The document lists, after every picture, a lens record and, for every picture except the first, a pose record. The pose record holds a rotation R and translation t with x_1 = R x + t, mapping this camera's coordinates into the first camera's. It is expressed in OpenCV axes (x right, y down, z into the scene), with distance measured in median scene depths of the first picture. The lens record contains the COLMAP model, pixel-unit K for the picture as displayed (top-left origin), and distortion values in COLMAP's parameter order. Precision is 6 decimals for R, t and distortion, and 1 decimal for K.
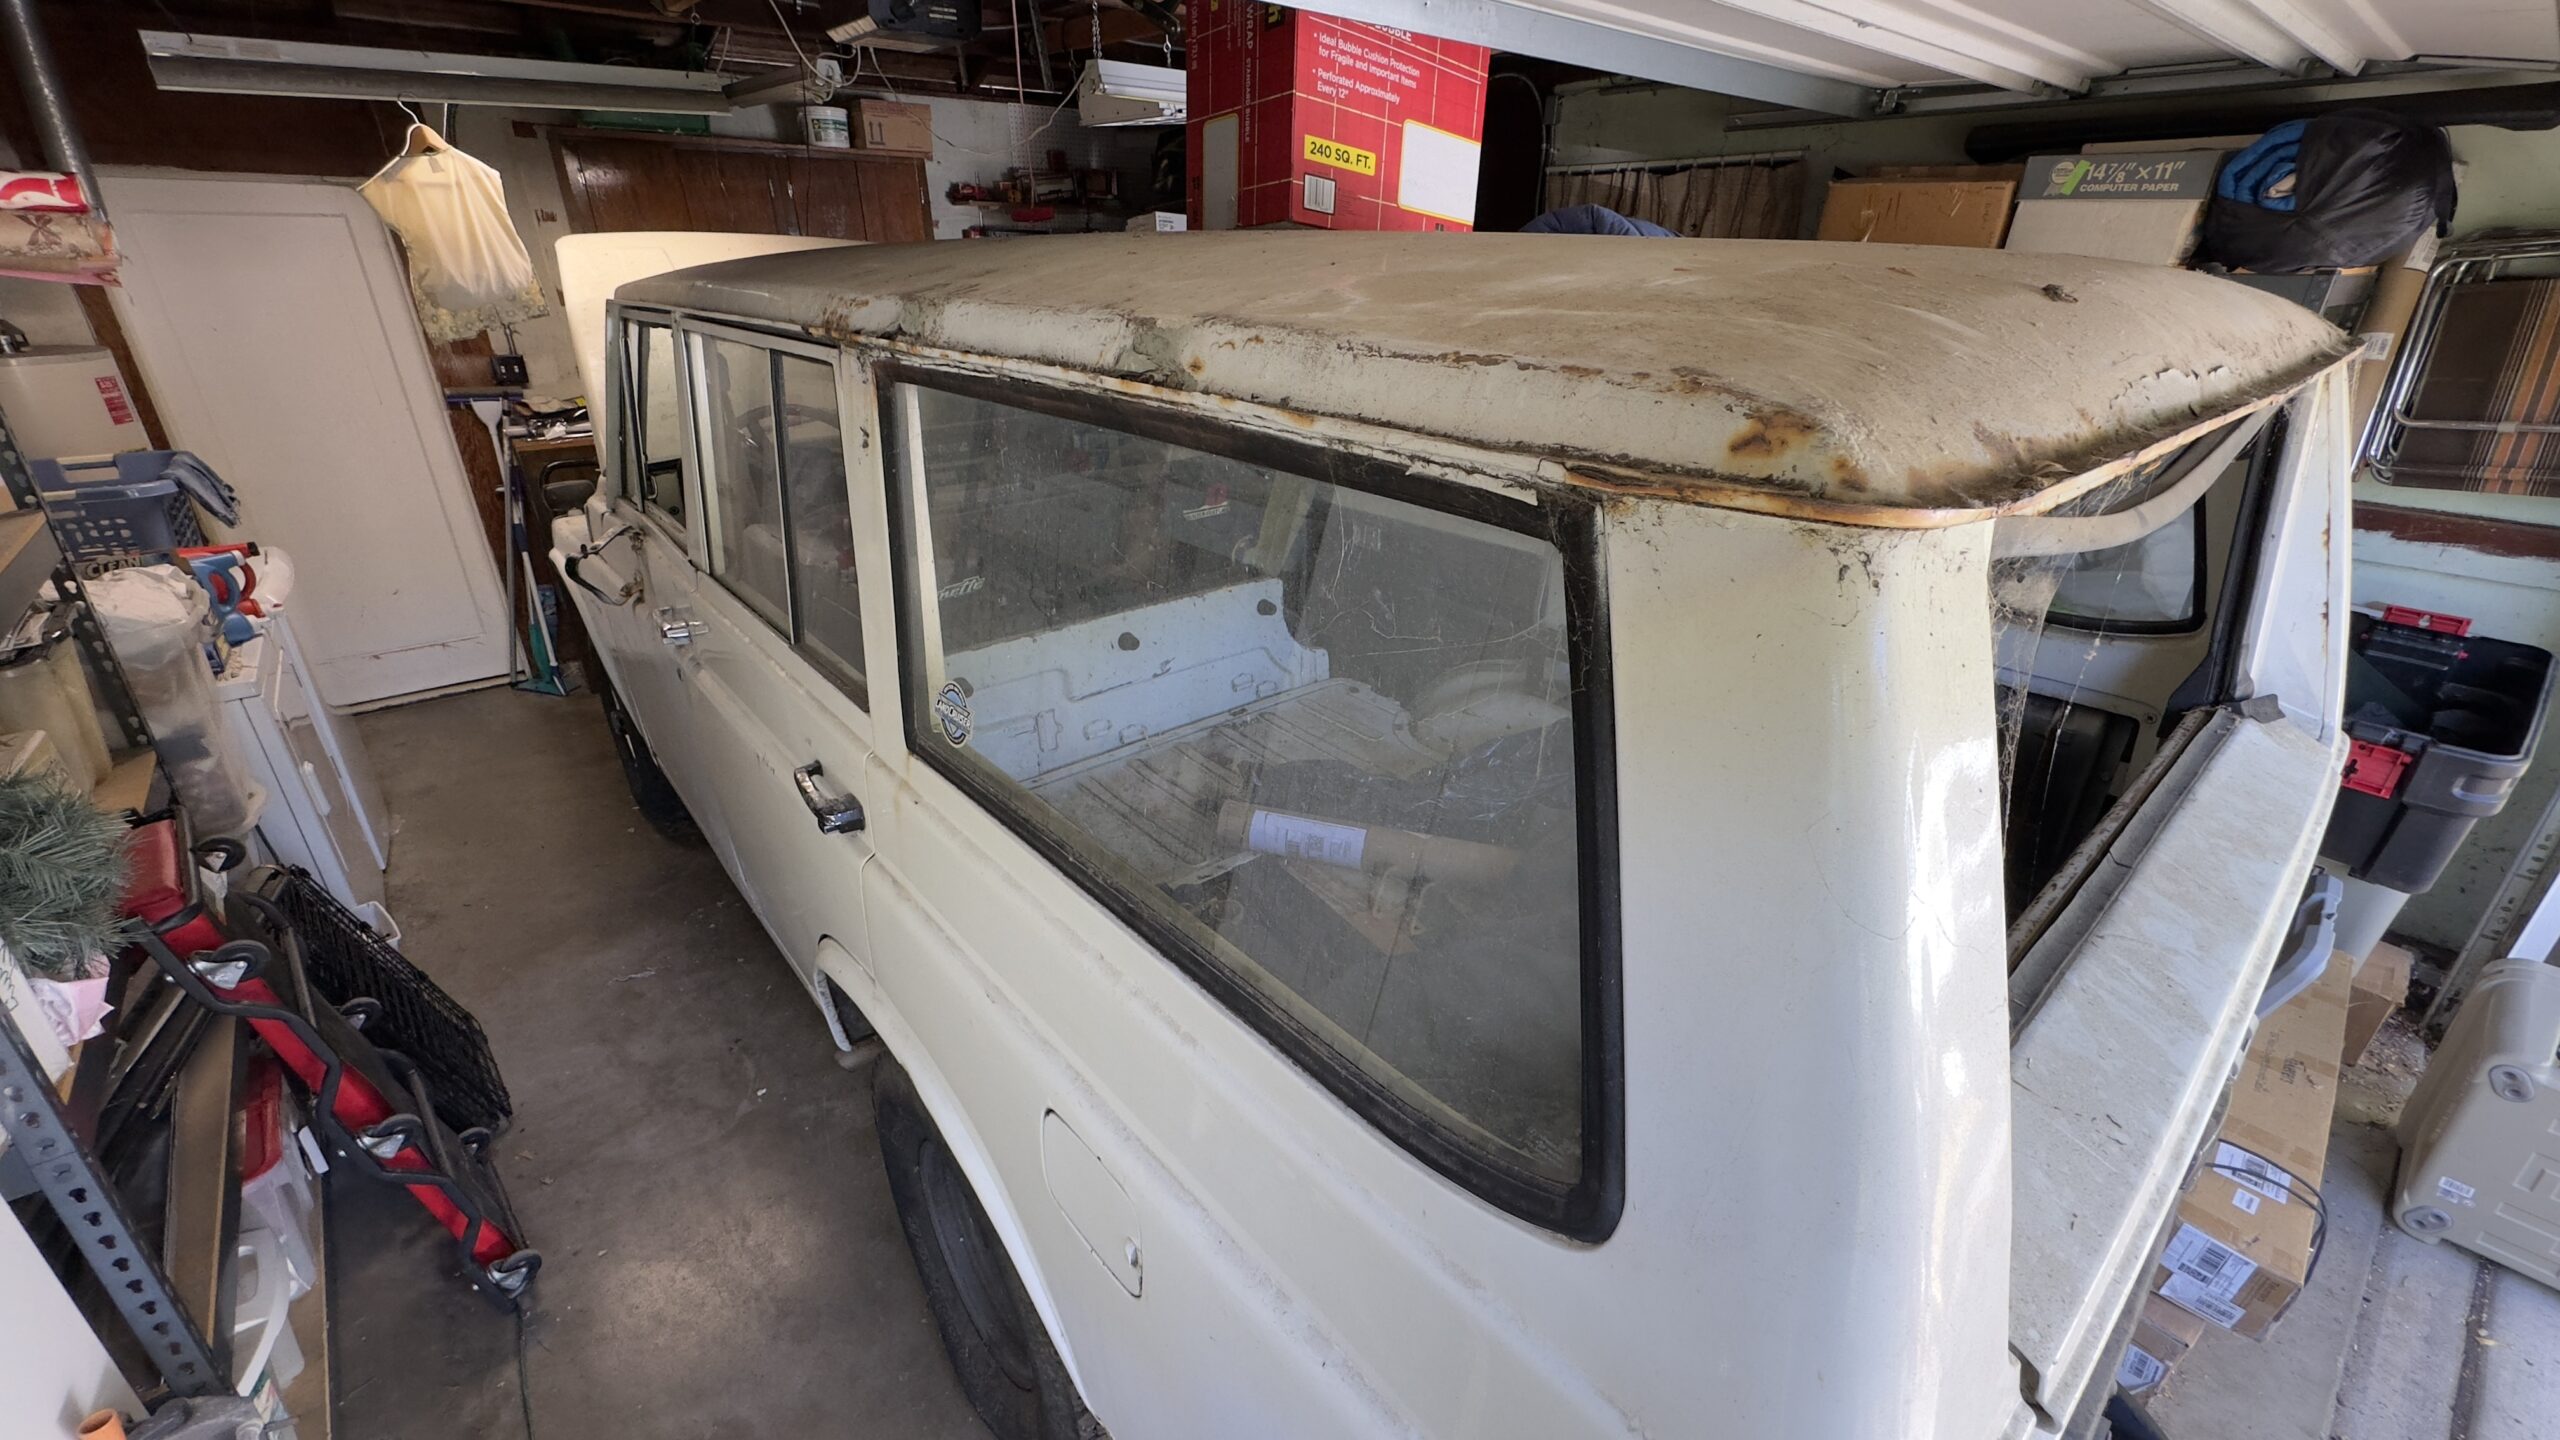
lens RADIAL K [[1024.4, 0, 1289.5], [0, 1024.4, 704.2], [0, 0, 1]] dist [-0.004894, 0.000809]
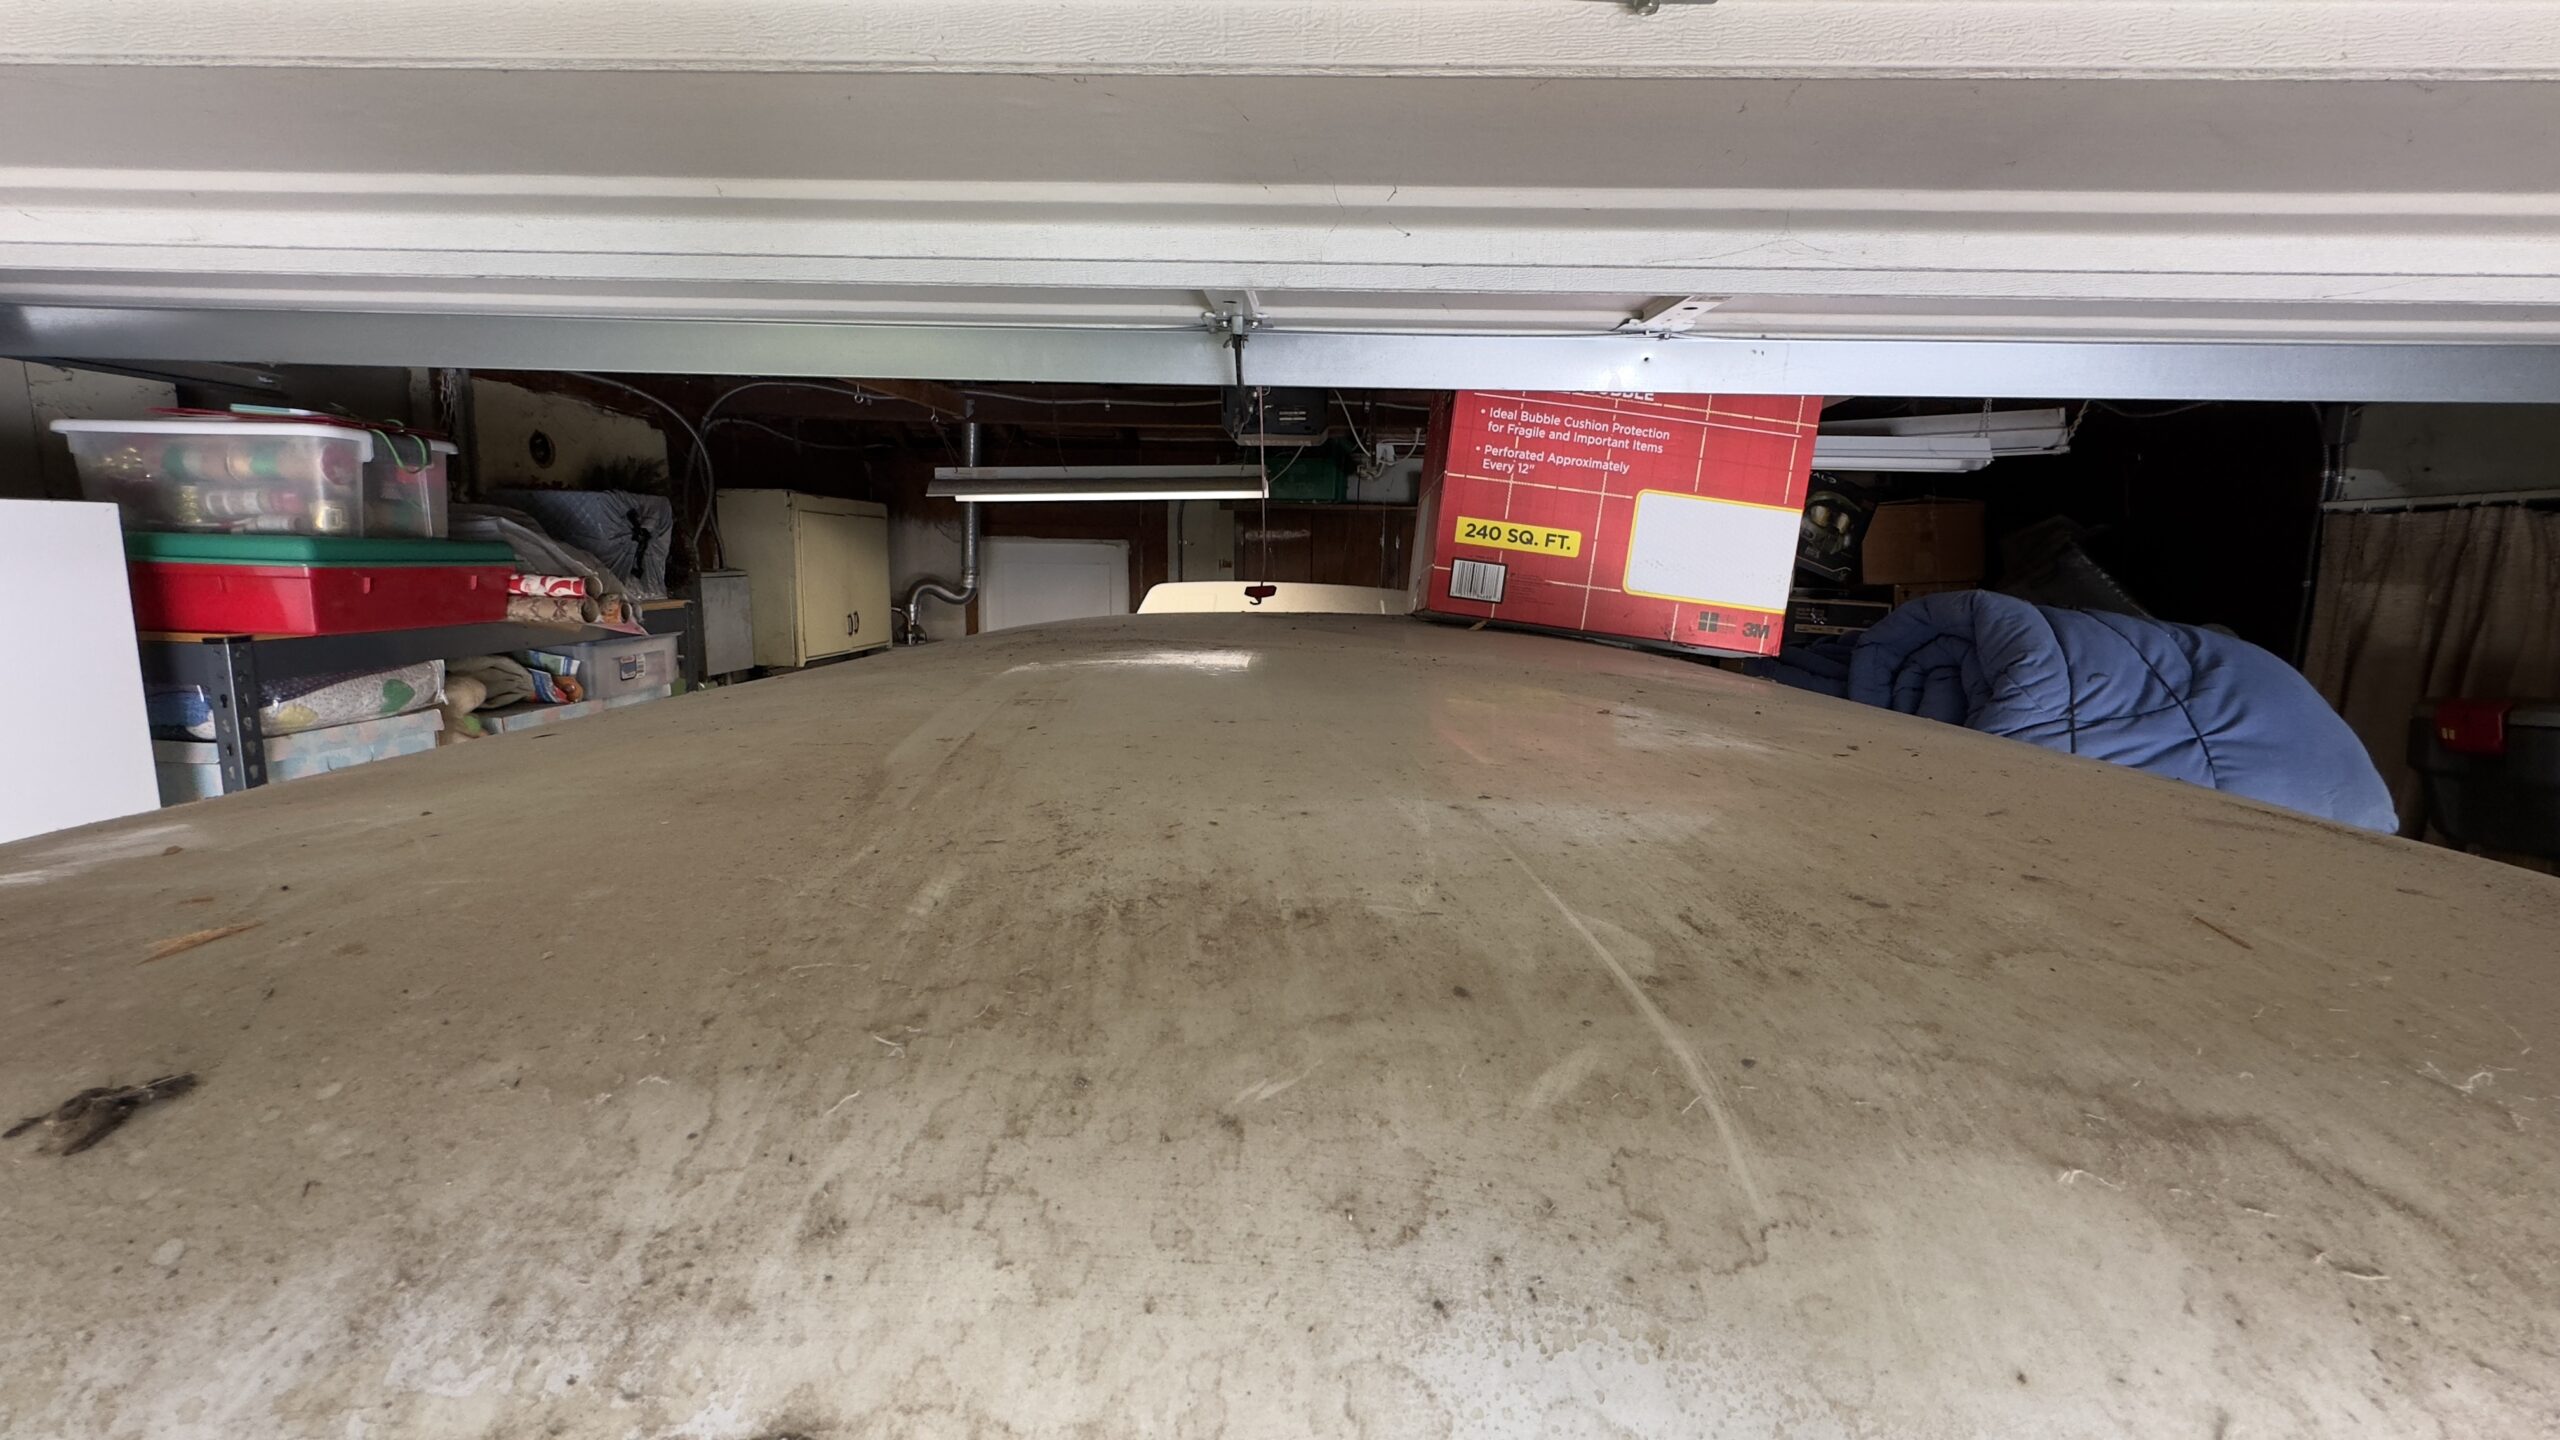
lens RADIAL K [[1024.4, 0, 1271.2], [0, 1024.4, 702.3], [0, 0, 1]] dist [-0.004894, 0.000809]
pose [[0.738822, 0.095005, -0.667170, 0.460005], [-0.282255, 0.942617, -0.178340, -0.211133], [0.611943, 0.320074, 0.723242, 0.332524]]
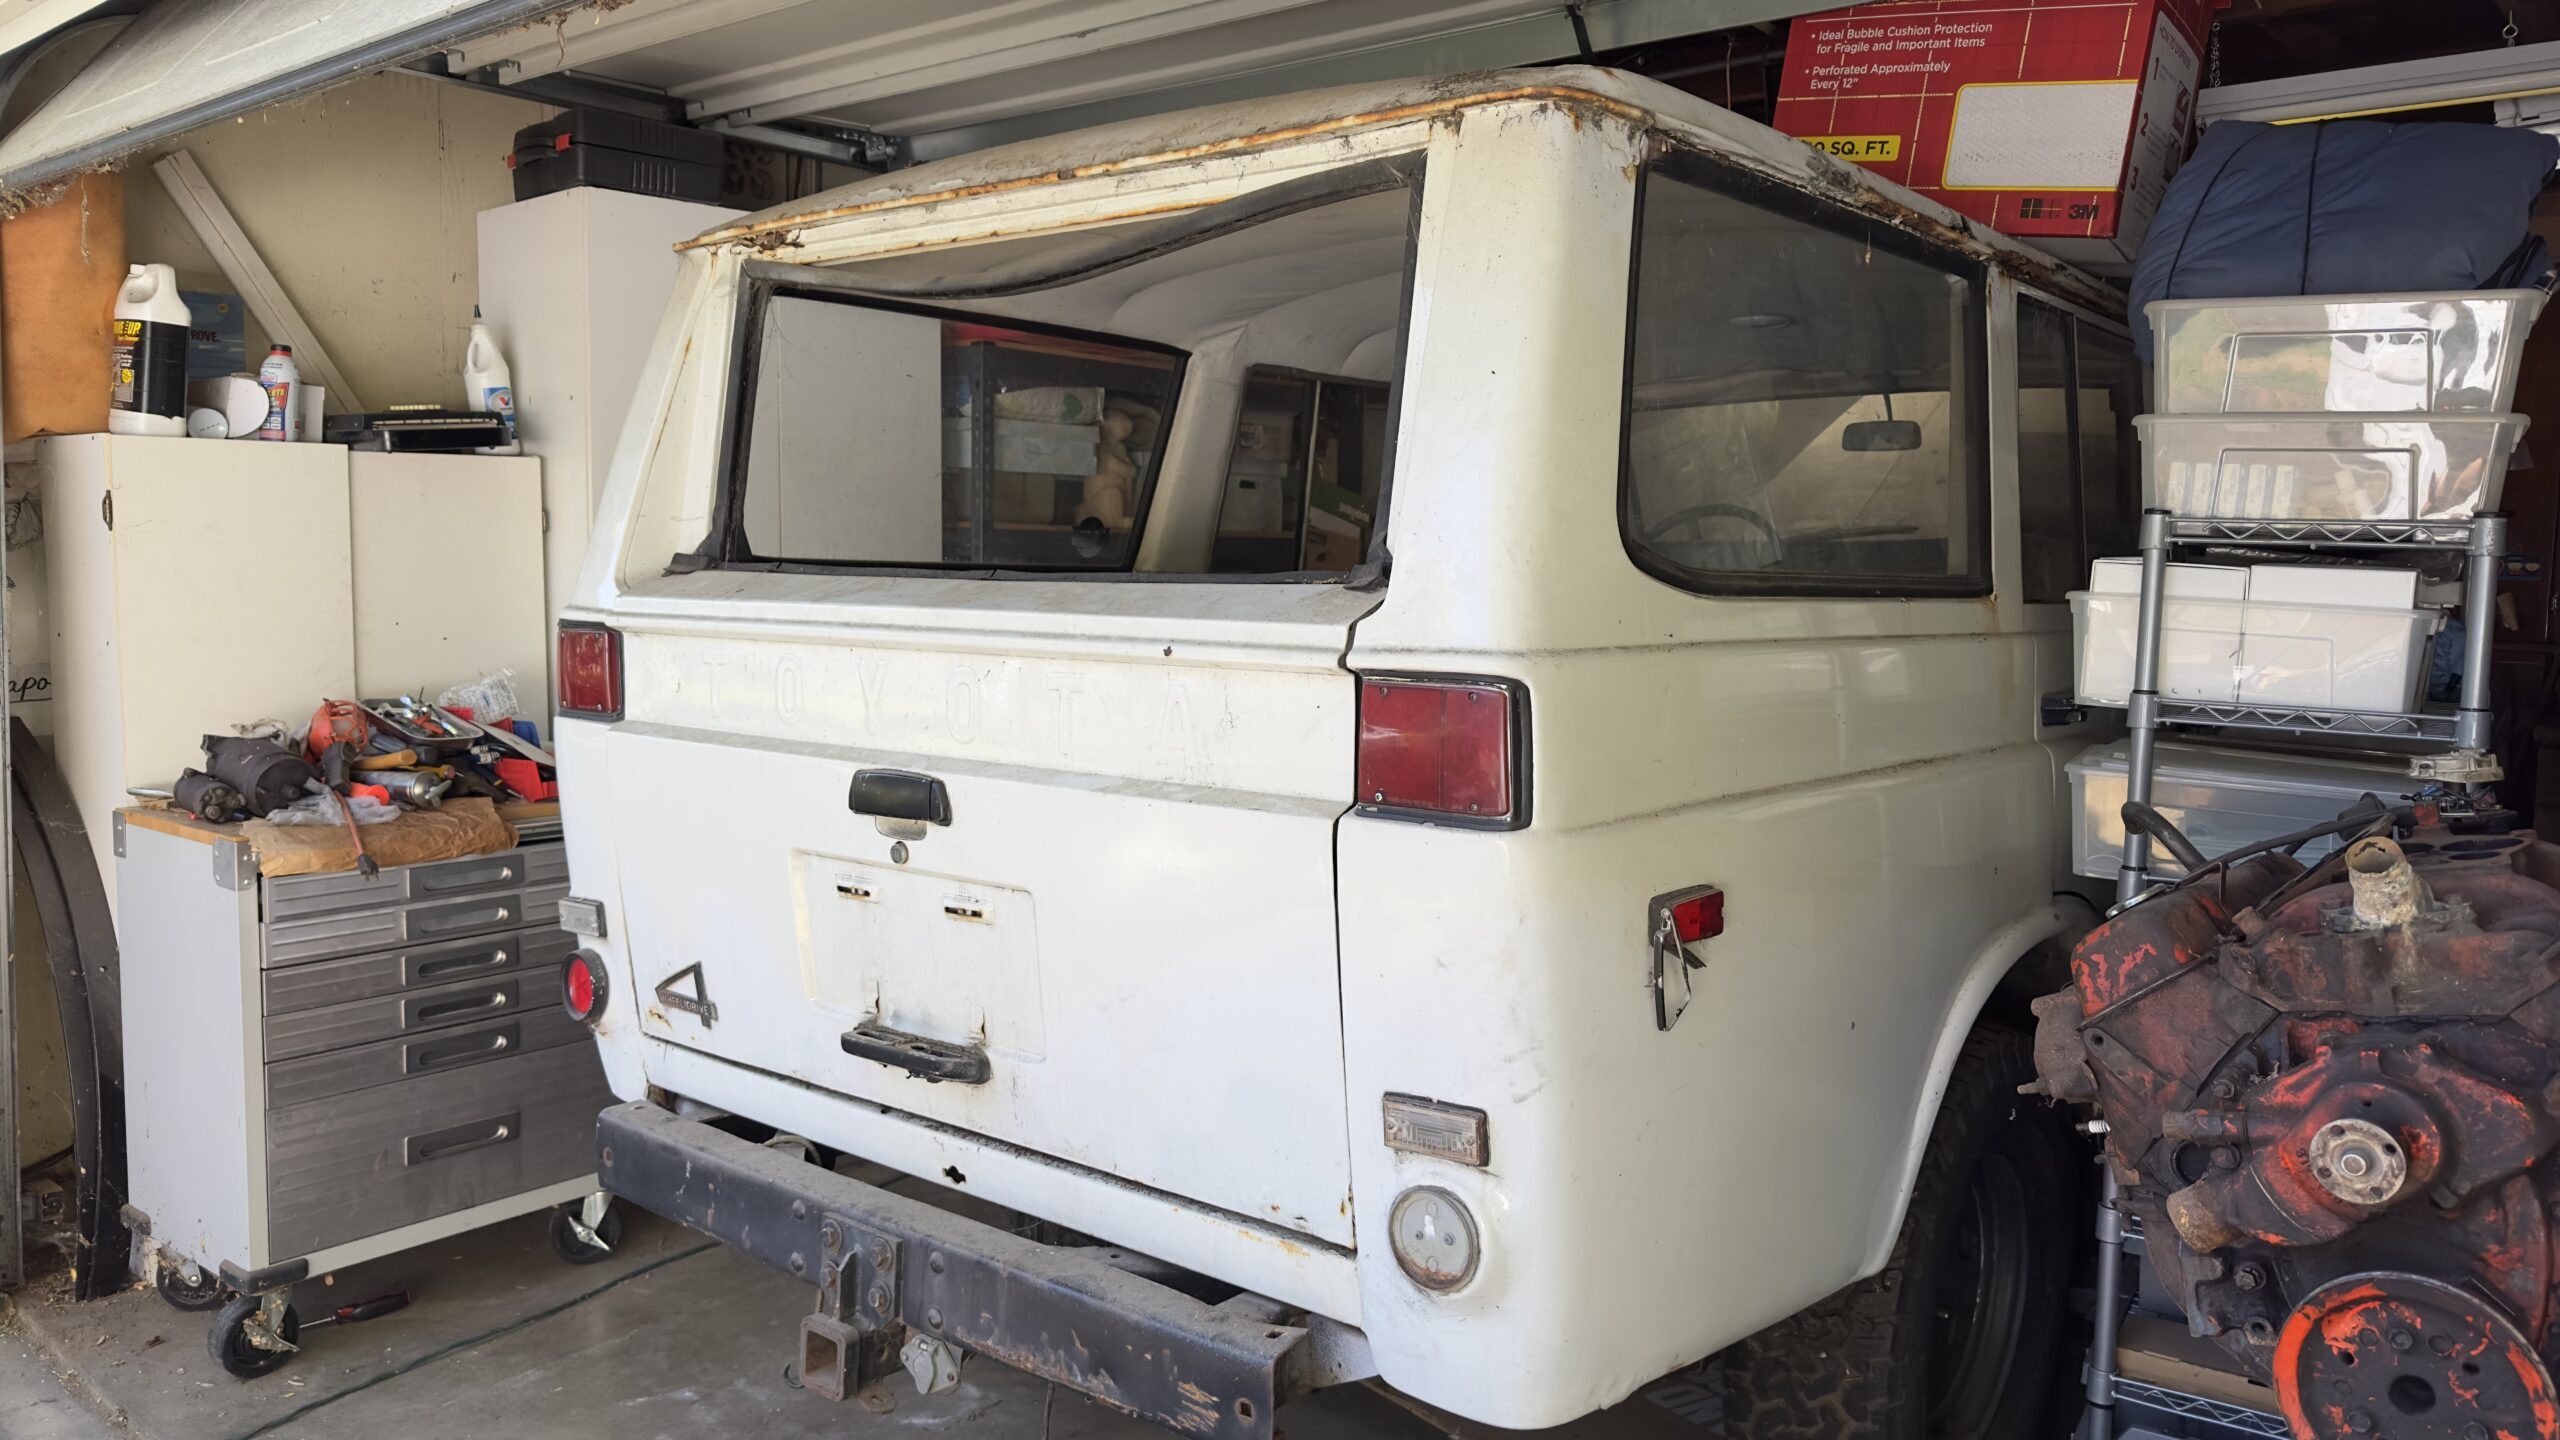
lens RADIAL K [[1804.6, 0, 1291.4], [0, 1804.6, 743.6], [0, 0, 1]] dist [0.047992, -0.068956]
pose [[0.181423, 0.082886, -0.979906, 1.505105], [-0.423664, 0.905818, -0.001820, 0.116499], [0.887465, 0.415481, 0.199452, 0.492224]]
